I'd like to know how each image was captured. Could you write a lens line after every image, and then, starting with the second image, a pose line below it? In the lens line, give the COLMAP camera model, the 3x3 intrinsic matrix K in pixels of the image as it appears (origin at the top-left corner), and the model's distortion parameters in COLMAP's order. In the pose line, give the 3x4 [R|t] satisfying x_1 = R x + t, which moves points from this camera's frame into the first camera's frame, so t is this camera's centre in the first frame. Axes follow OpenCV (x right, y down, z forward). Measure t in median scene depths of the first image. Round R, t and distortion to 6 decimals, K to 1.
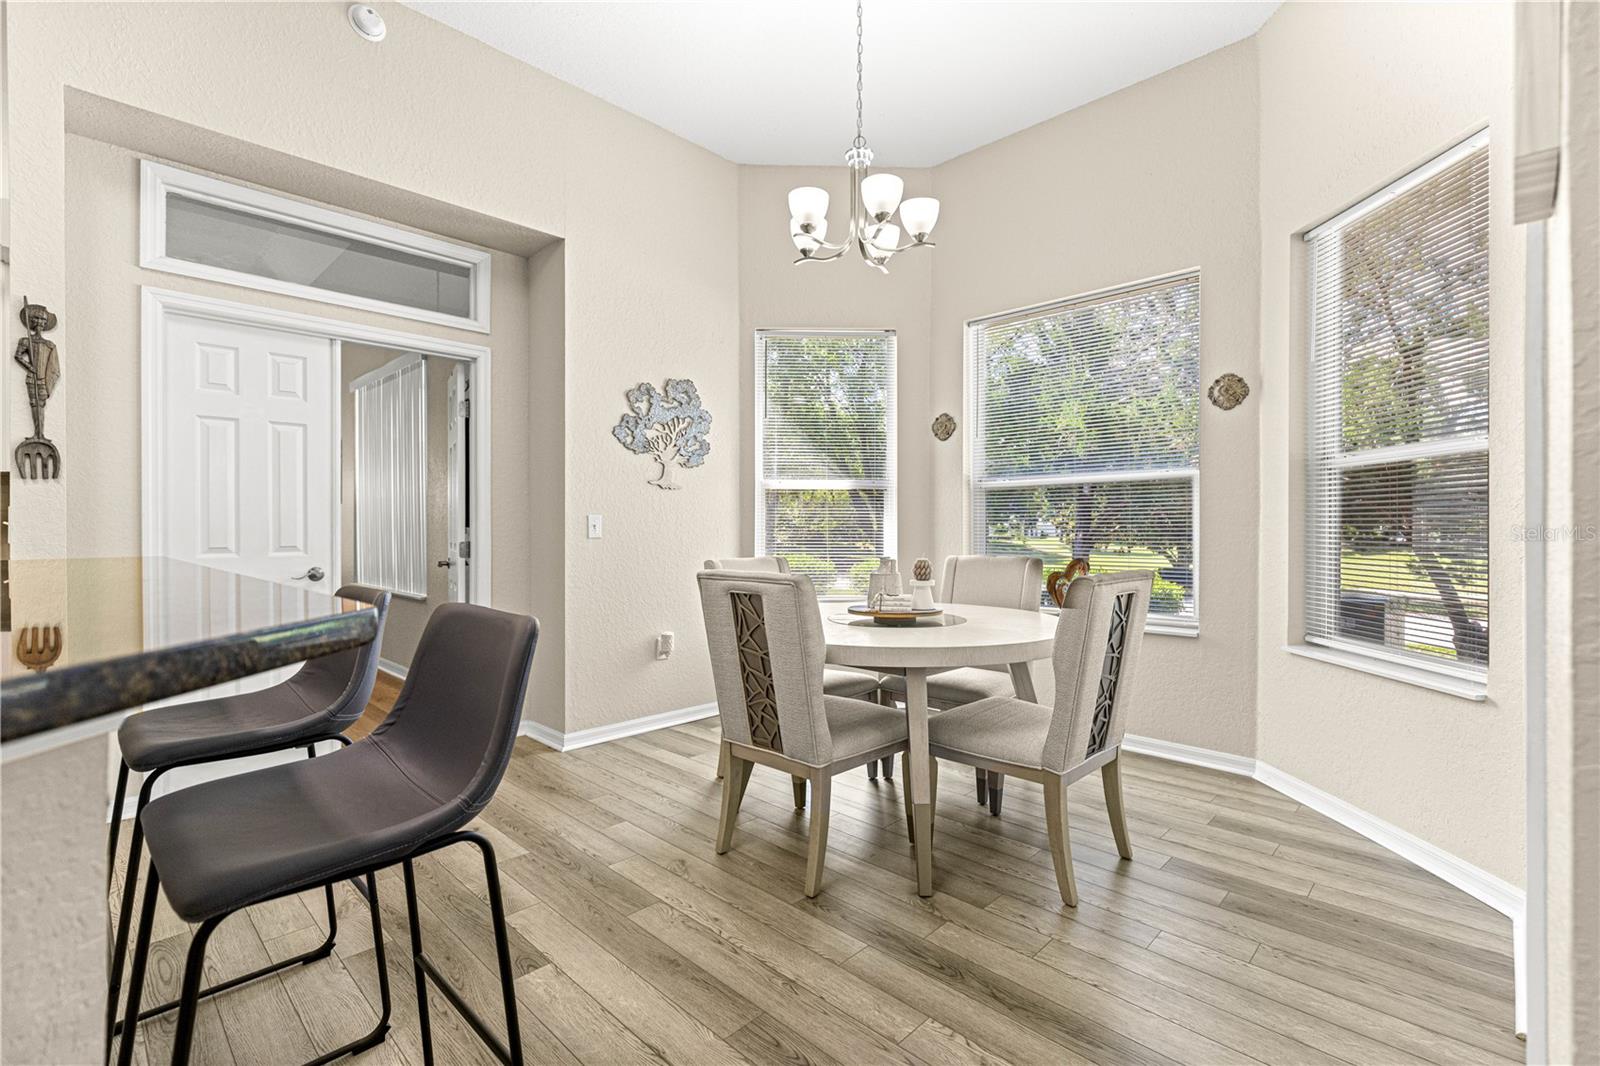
lens RADIAL K [[721.0, 0, 807.4], [0, 721.0, 530.2], [0, 0, 1]] dist [0.014326, -0.004118]
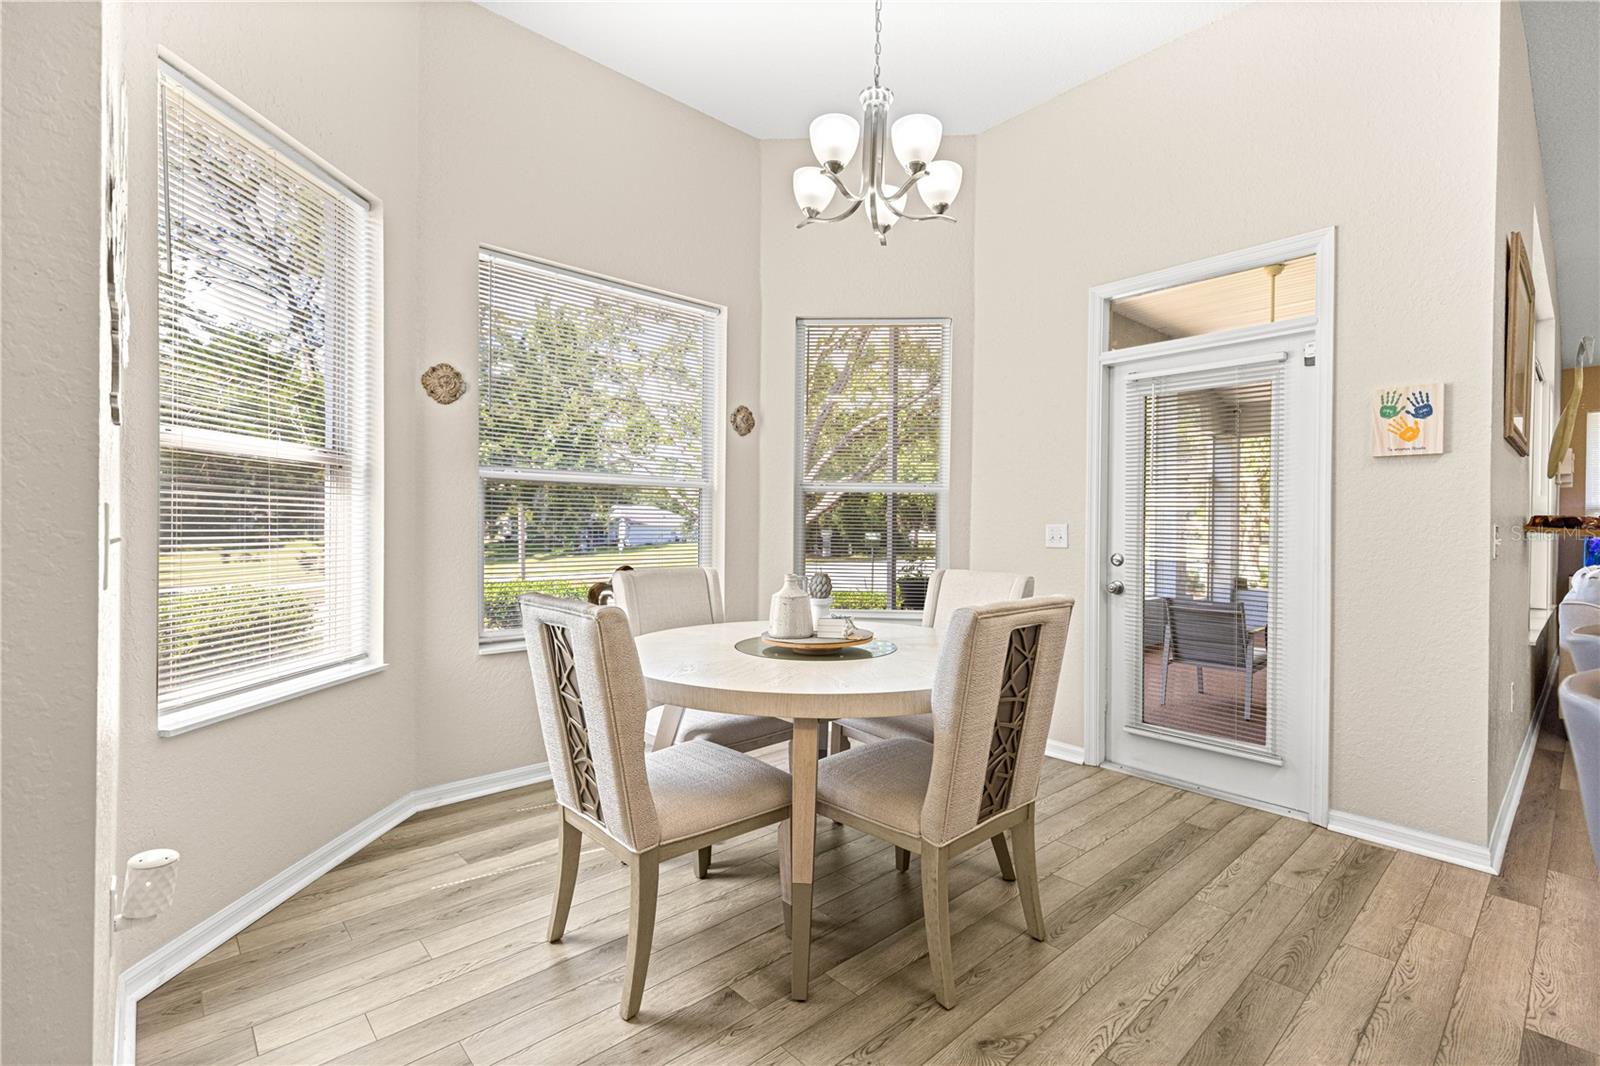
lens RADIAL K [[721.0, 0, 815.7], [0, 721.0, 527.7], [0, 0, 1]] dist [0.014326, -0.004118]
pose [[0.047933, -0.000092, 0.998851, -0.582976], [-0.014277, 0.999898, 0.000777, -0.014286], [-0.998748, -0.014298, 0.047927, 0.773357]]
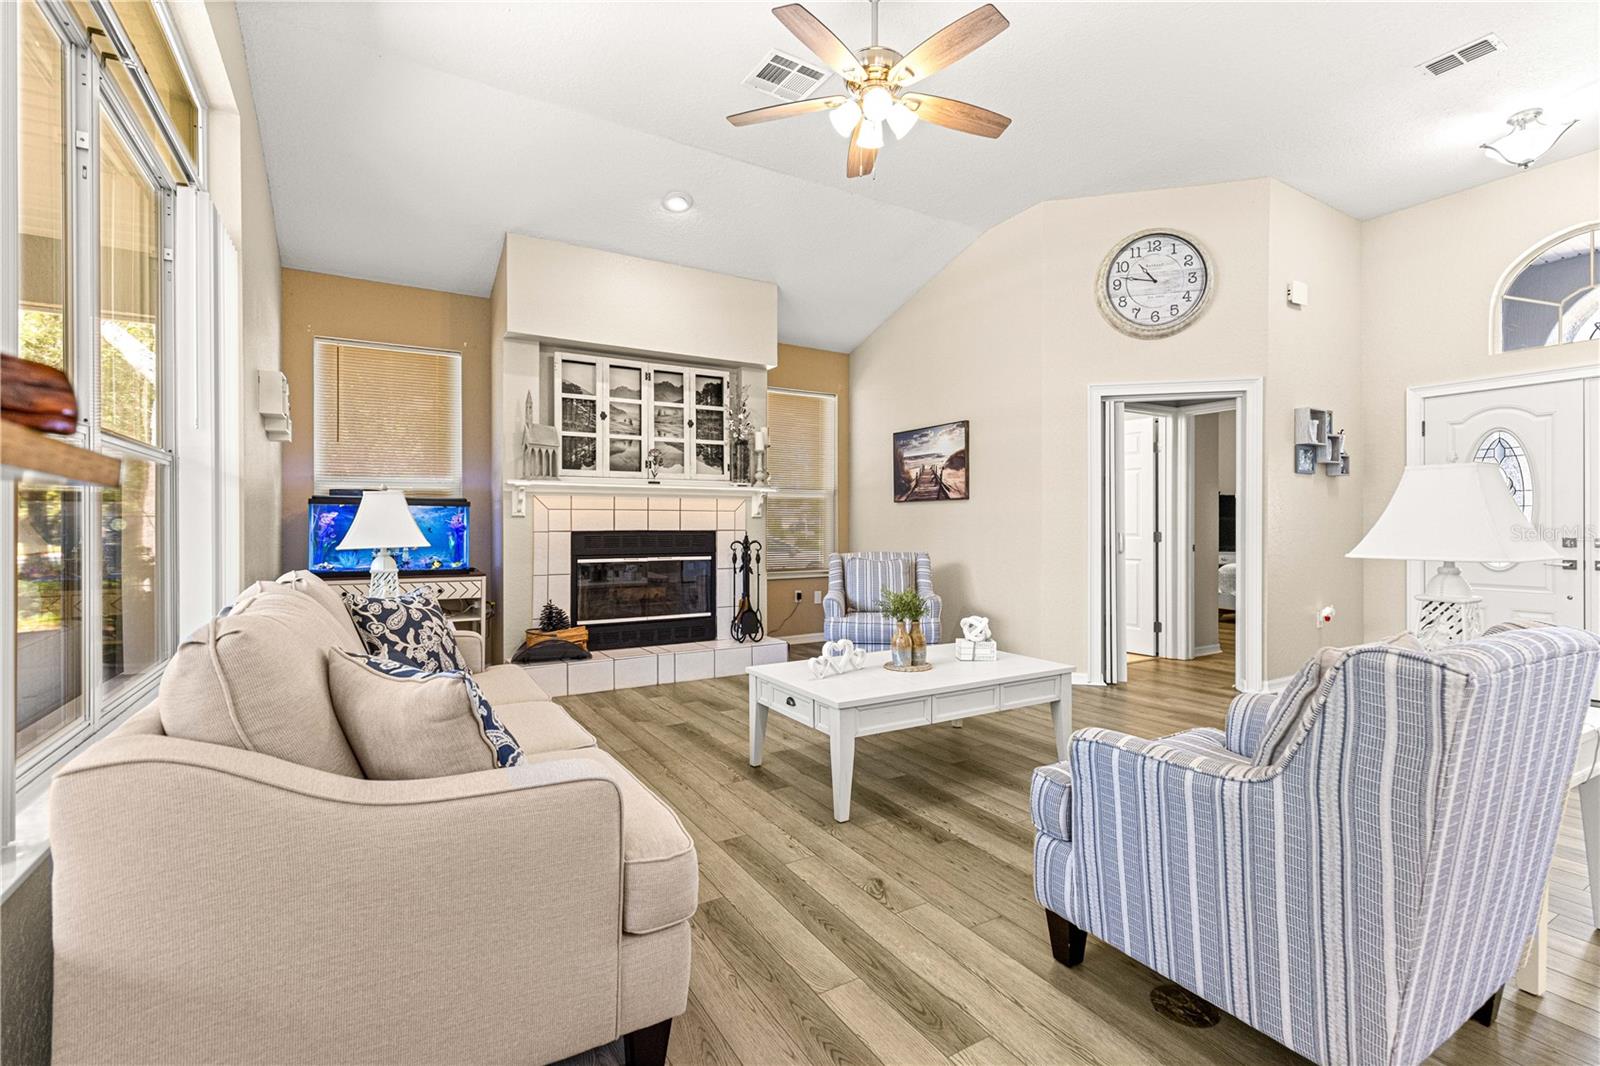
lens RADIAL K [[721.0, 0, 813.5], [0, 721.0, 525.8], [0, 0, 1]] dist [0.014326, -0.004118]
pose [[-0.969099, -0.002227, 0.246662, 0.268411], [-0.001002, 0.999987, 0.005093, -0.007178], [-0.246670, 0.004689, -0.969088, -0.147321]]
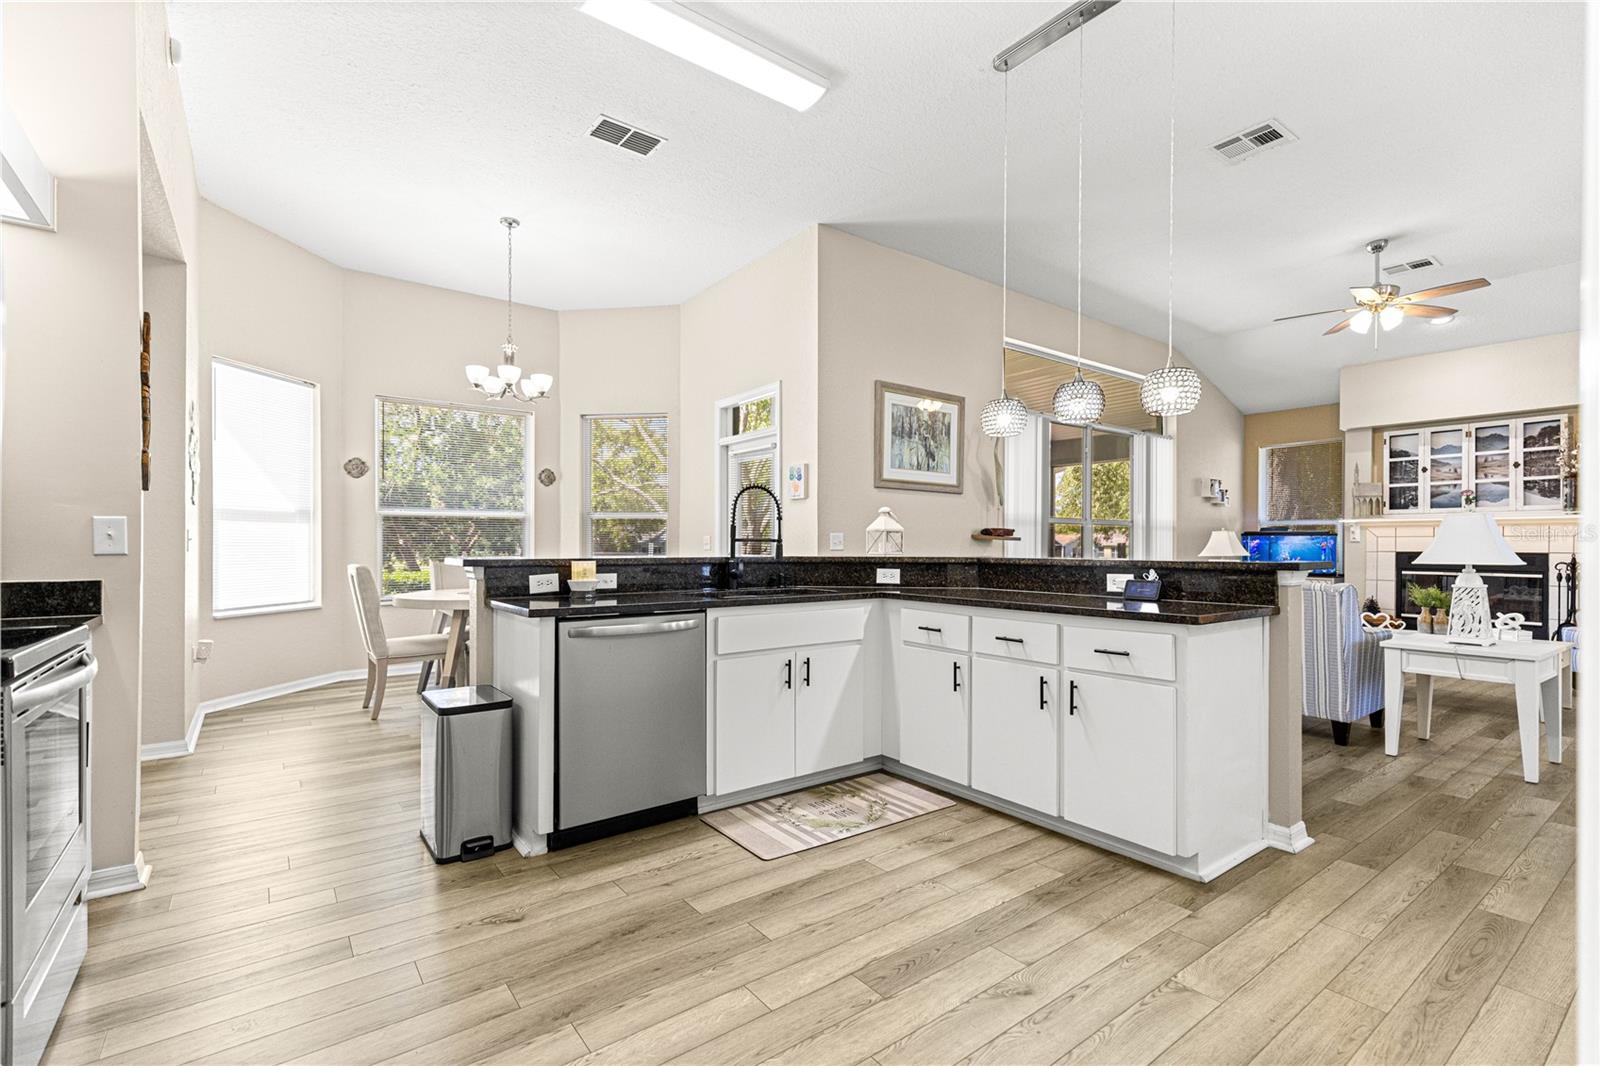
lens RADIAL K [[721.0, 0, 807.0], [0, 721.0, 546.0], [0, 0, 1]] dist [0.014326, -0.004118]
pose [[0.150375, -0.001415, 0.988628, -1.264209], [-0.004024, 0.999990, 0.002044, -0.002471], [-0.988621, -0.004285, 0.150368, -0.037807]]
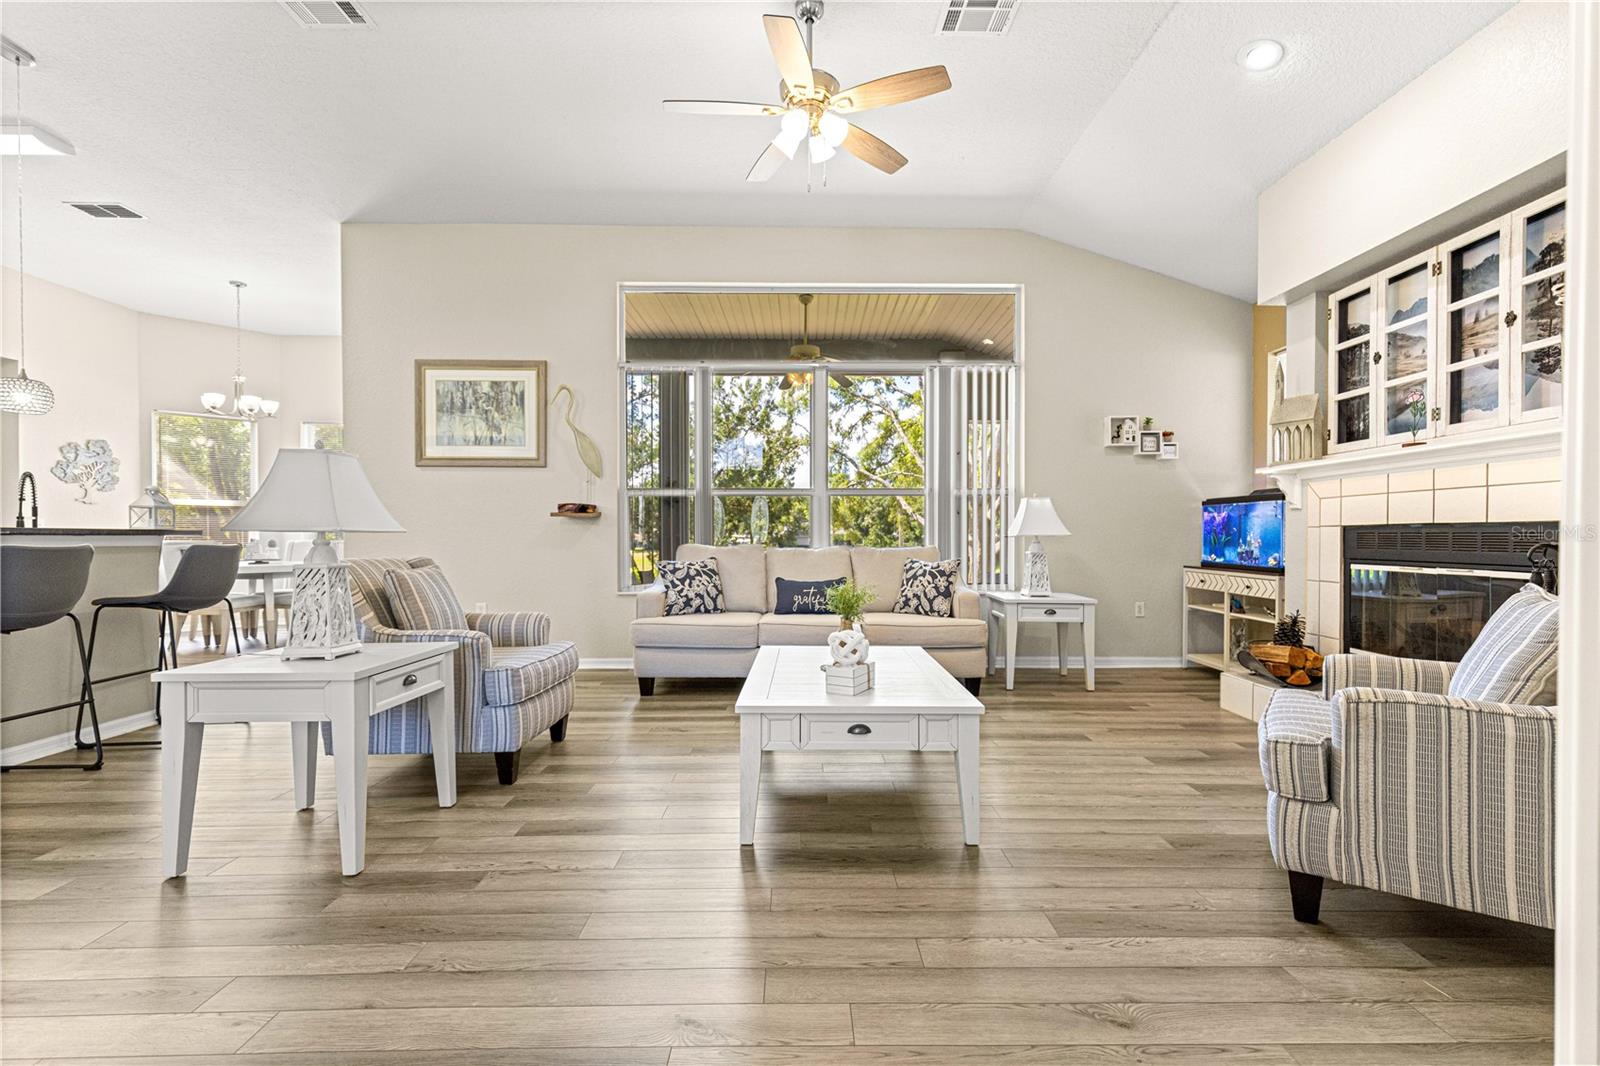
lens RADIAL K [[721.0, 0, 801.4], [0, 721.0, 540.2], [0, 0, 1]] dist [0.014326, -0.004118]
pose [[0.710189, -0.004019, 0.703999, -0.238794], [0.001020, 0.999989, 0.004680, 0.026362], [-0.704010, -0.002605, 0.710185, -1.614843]]
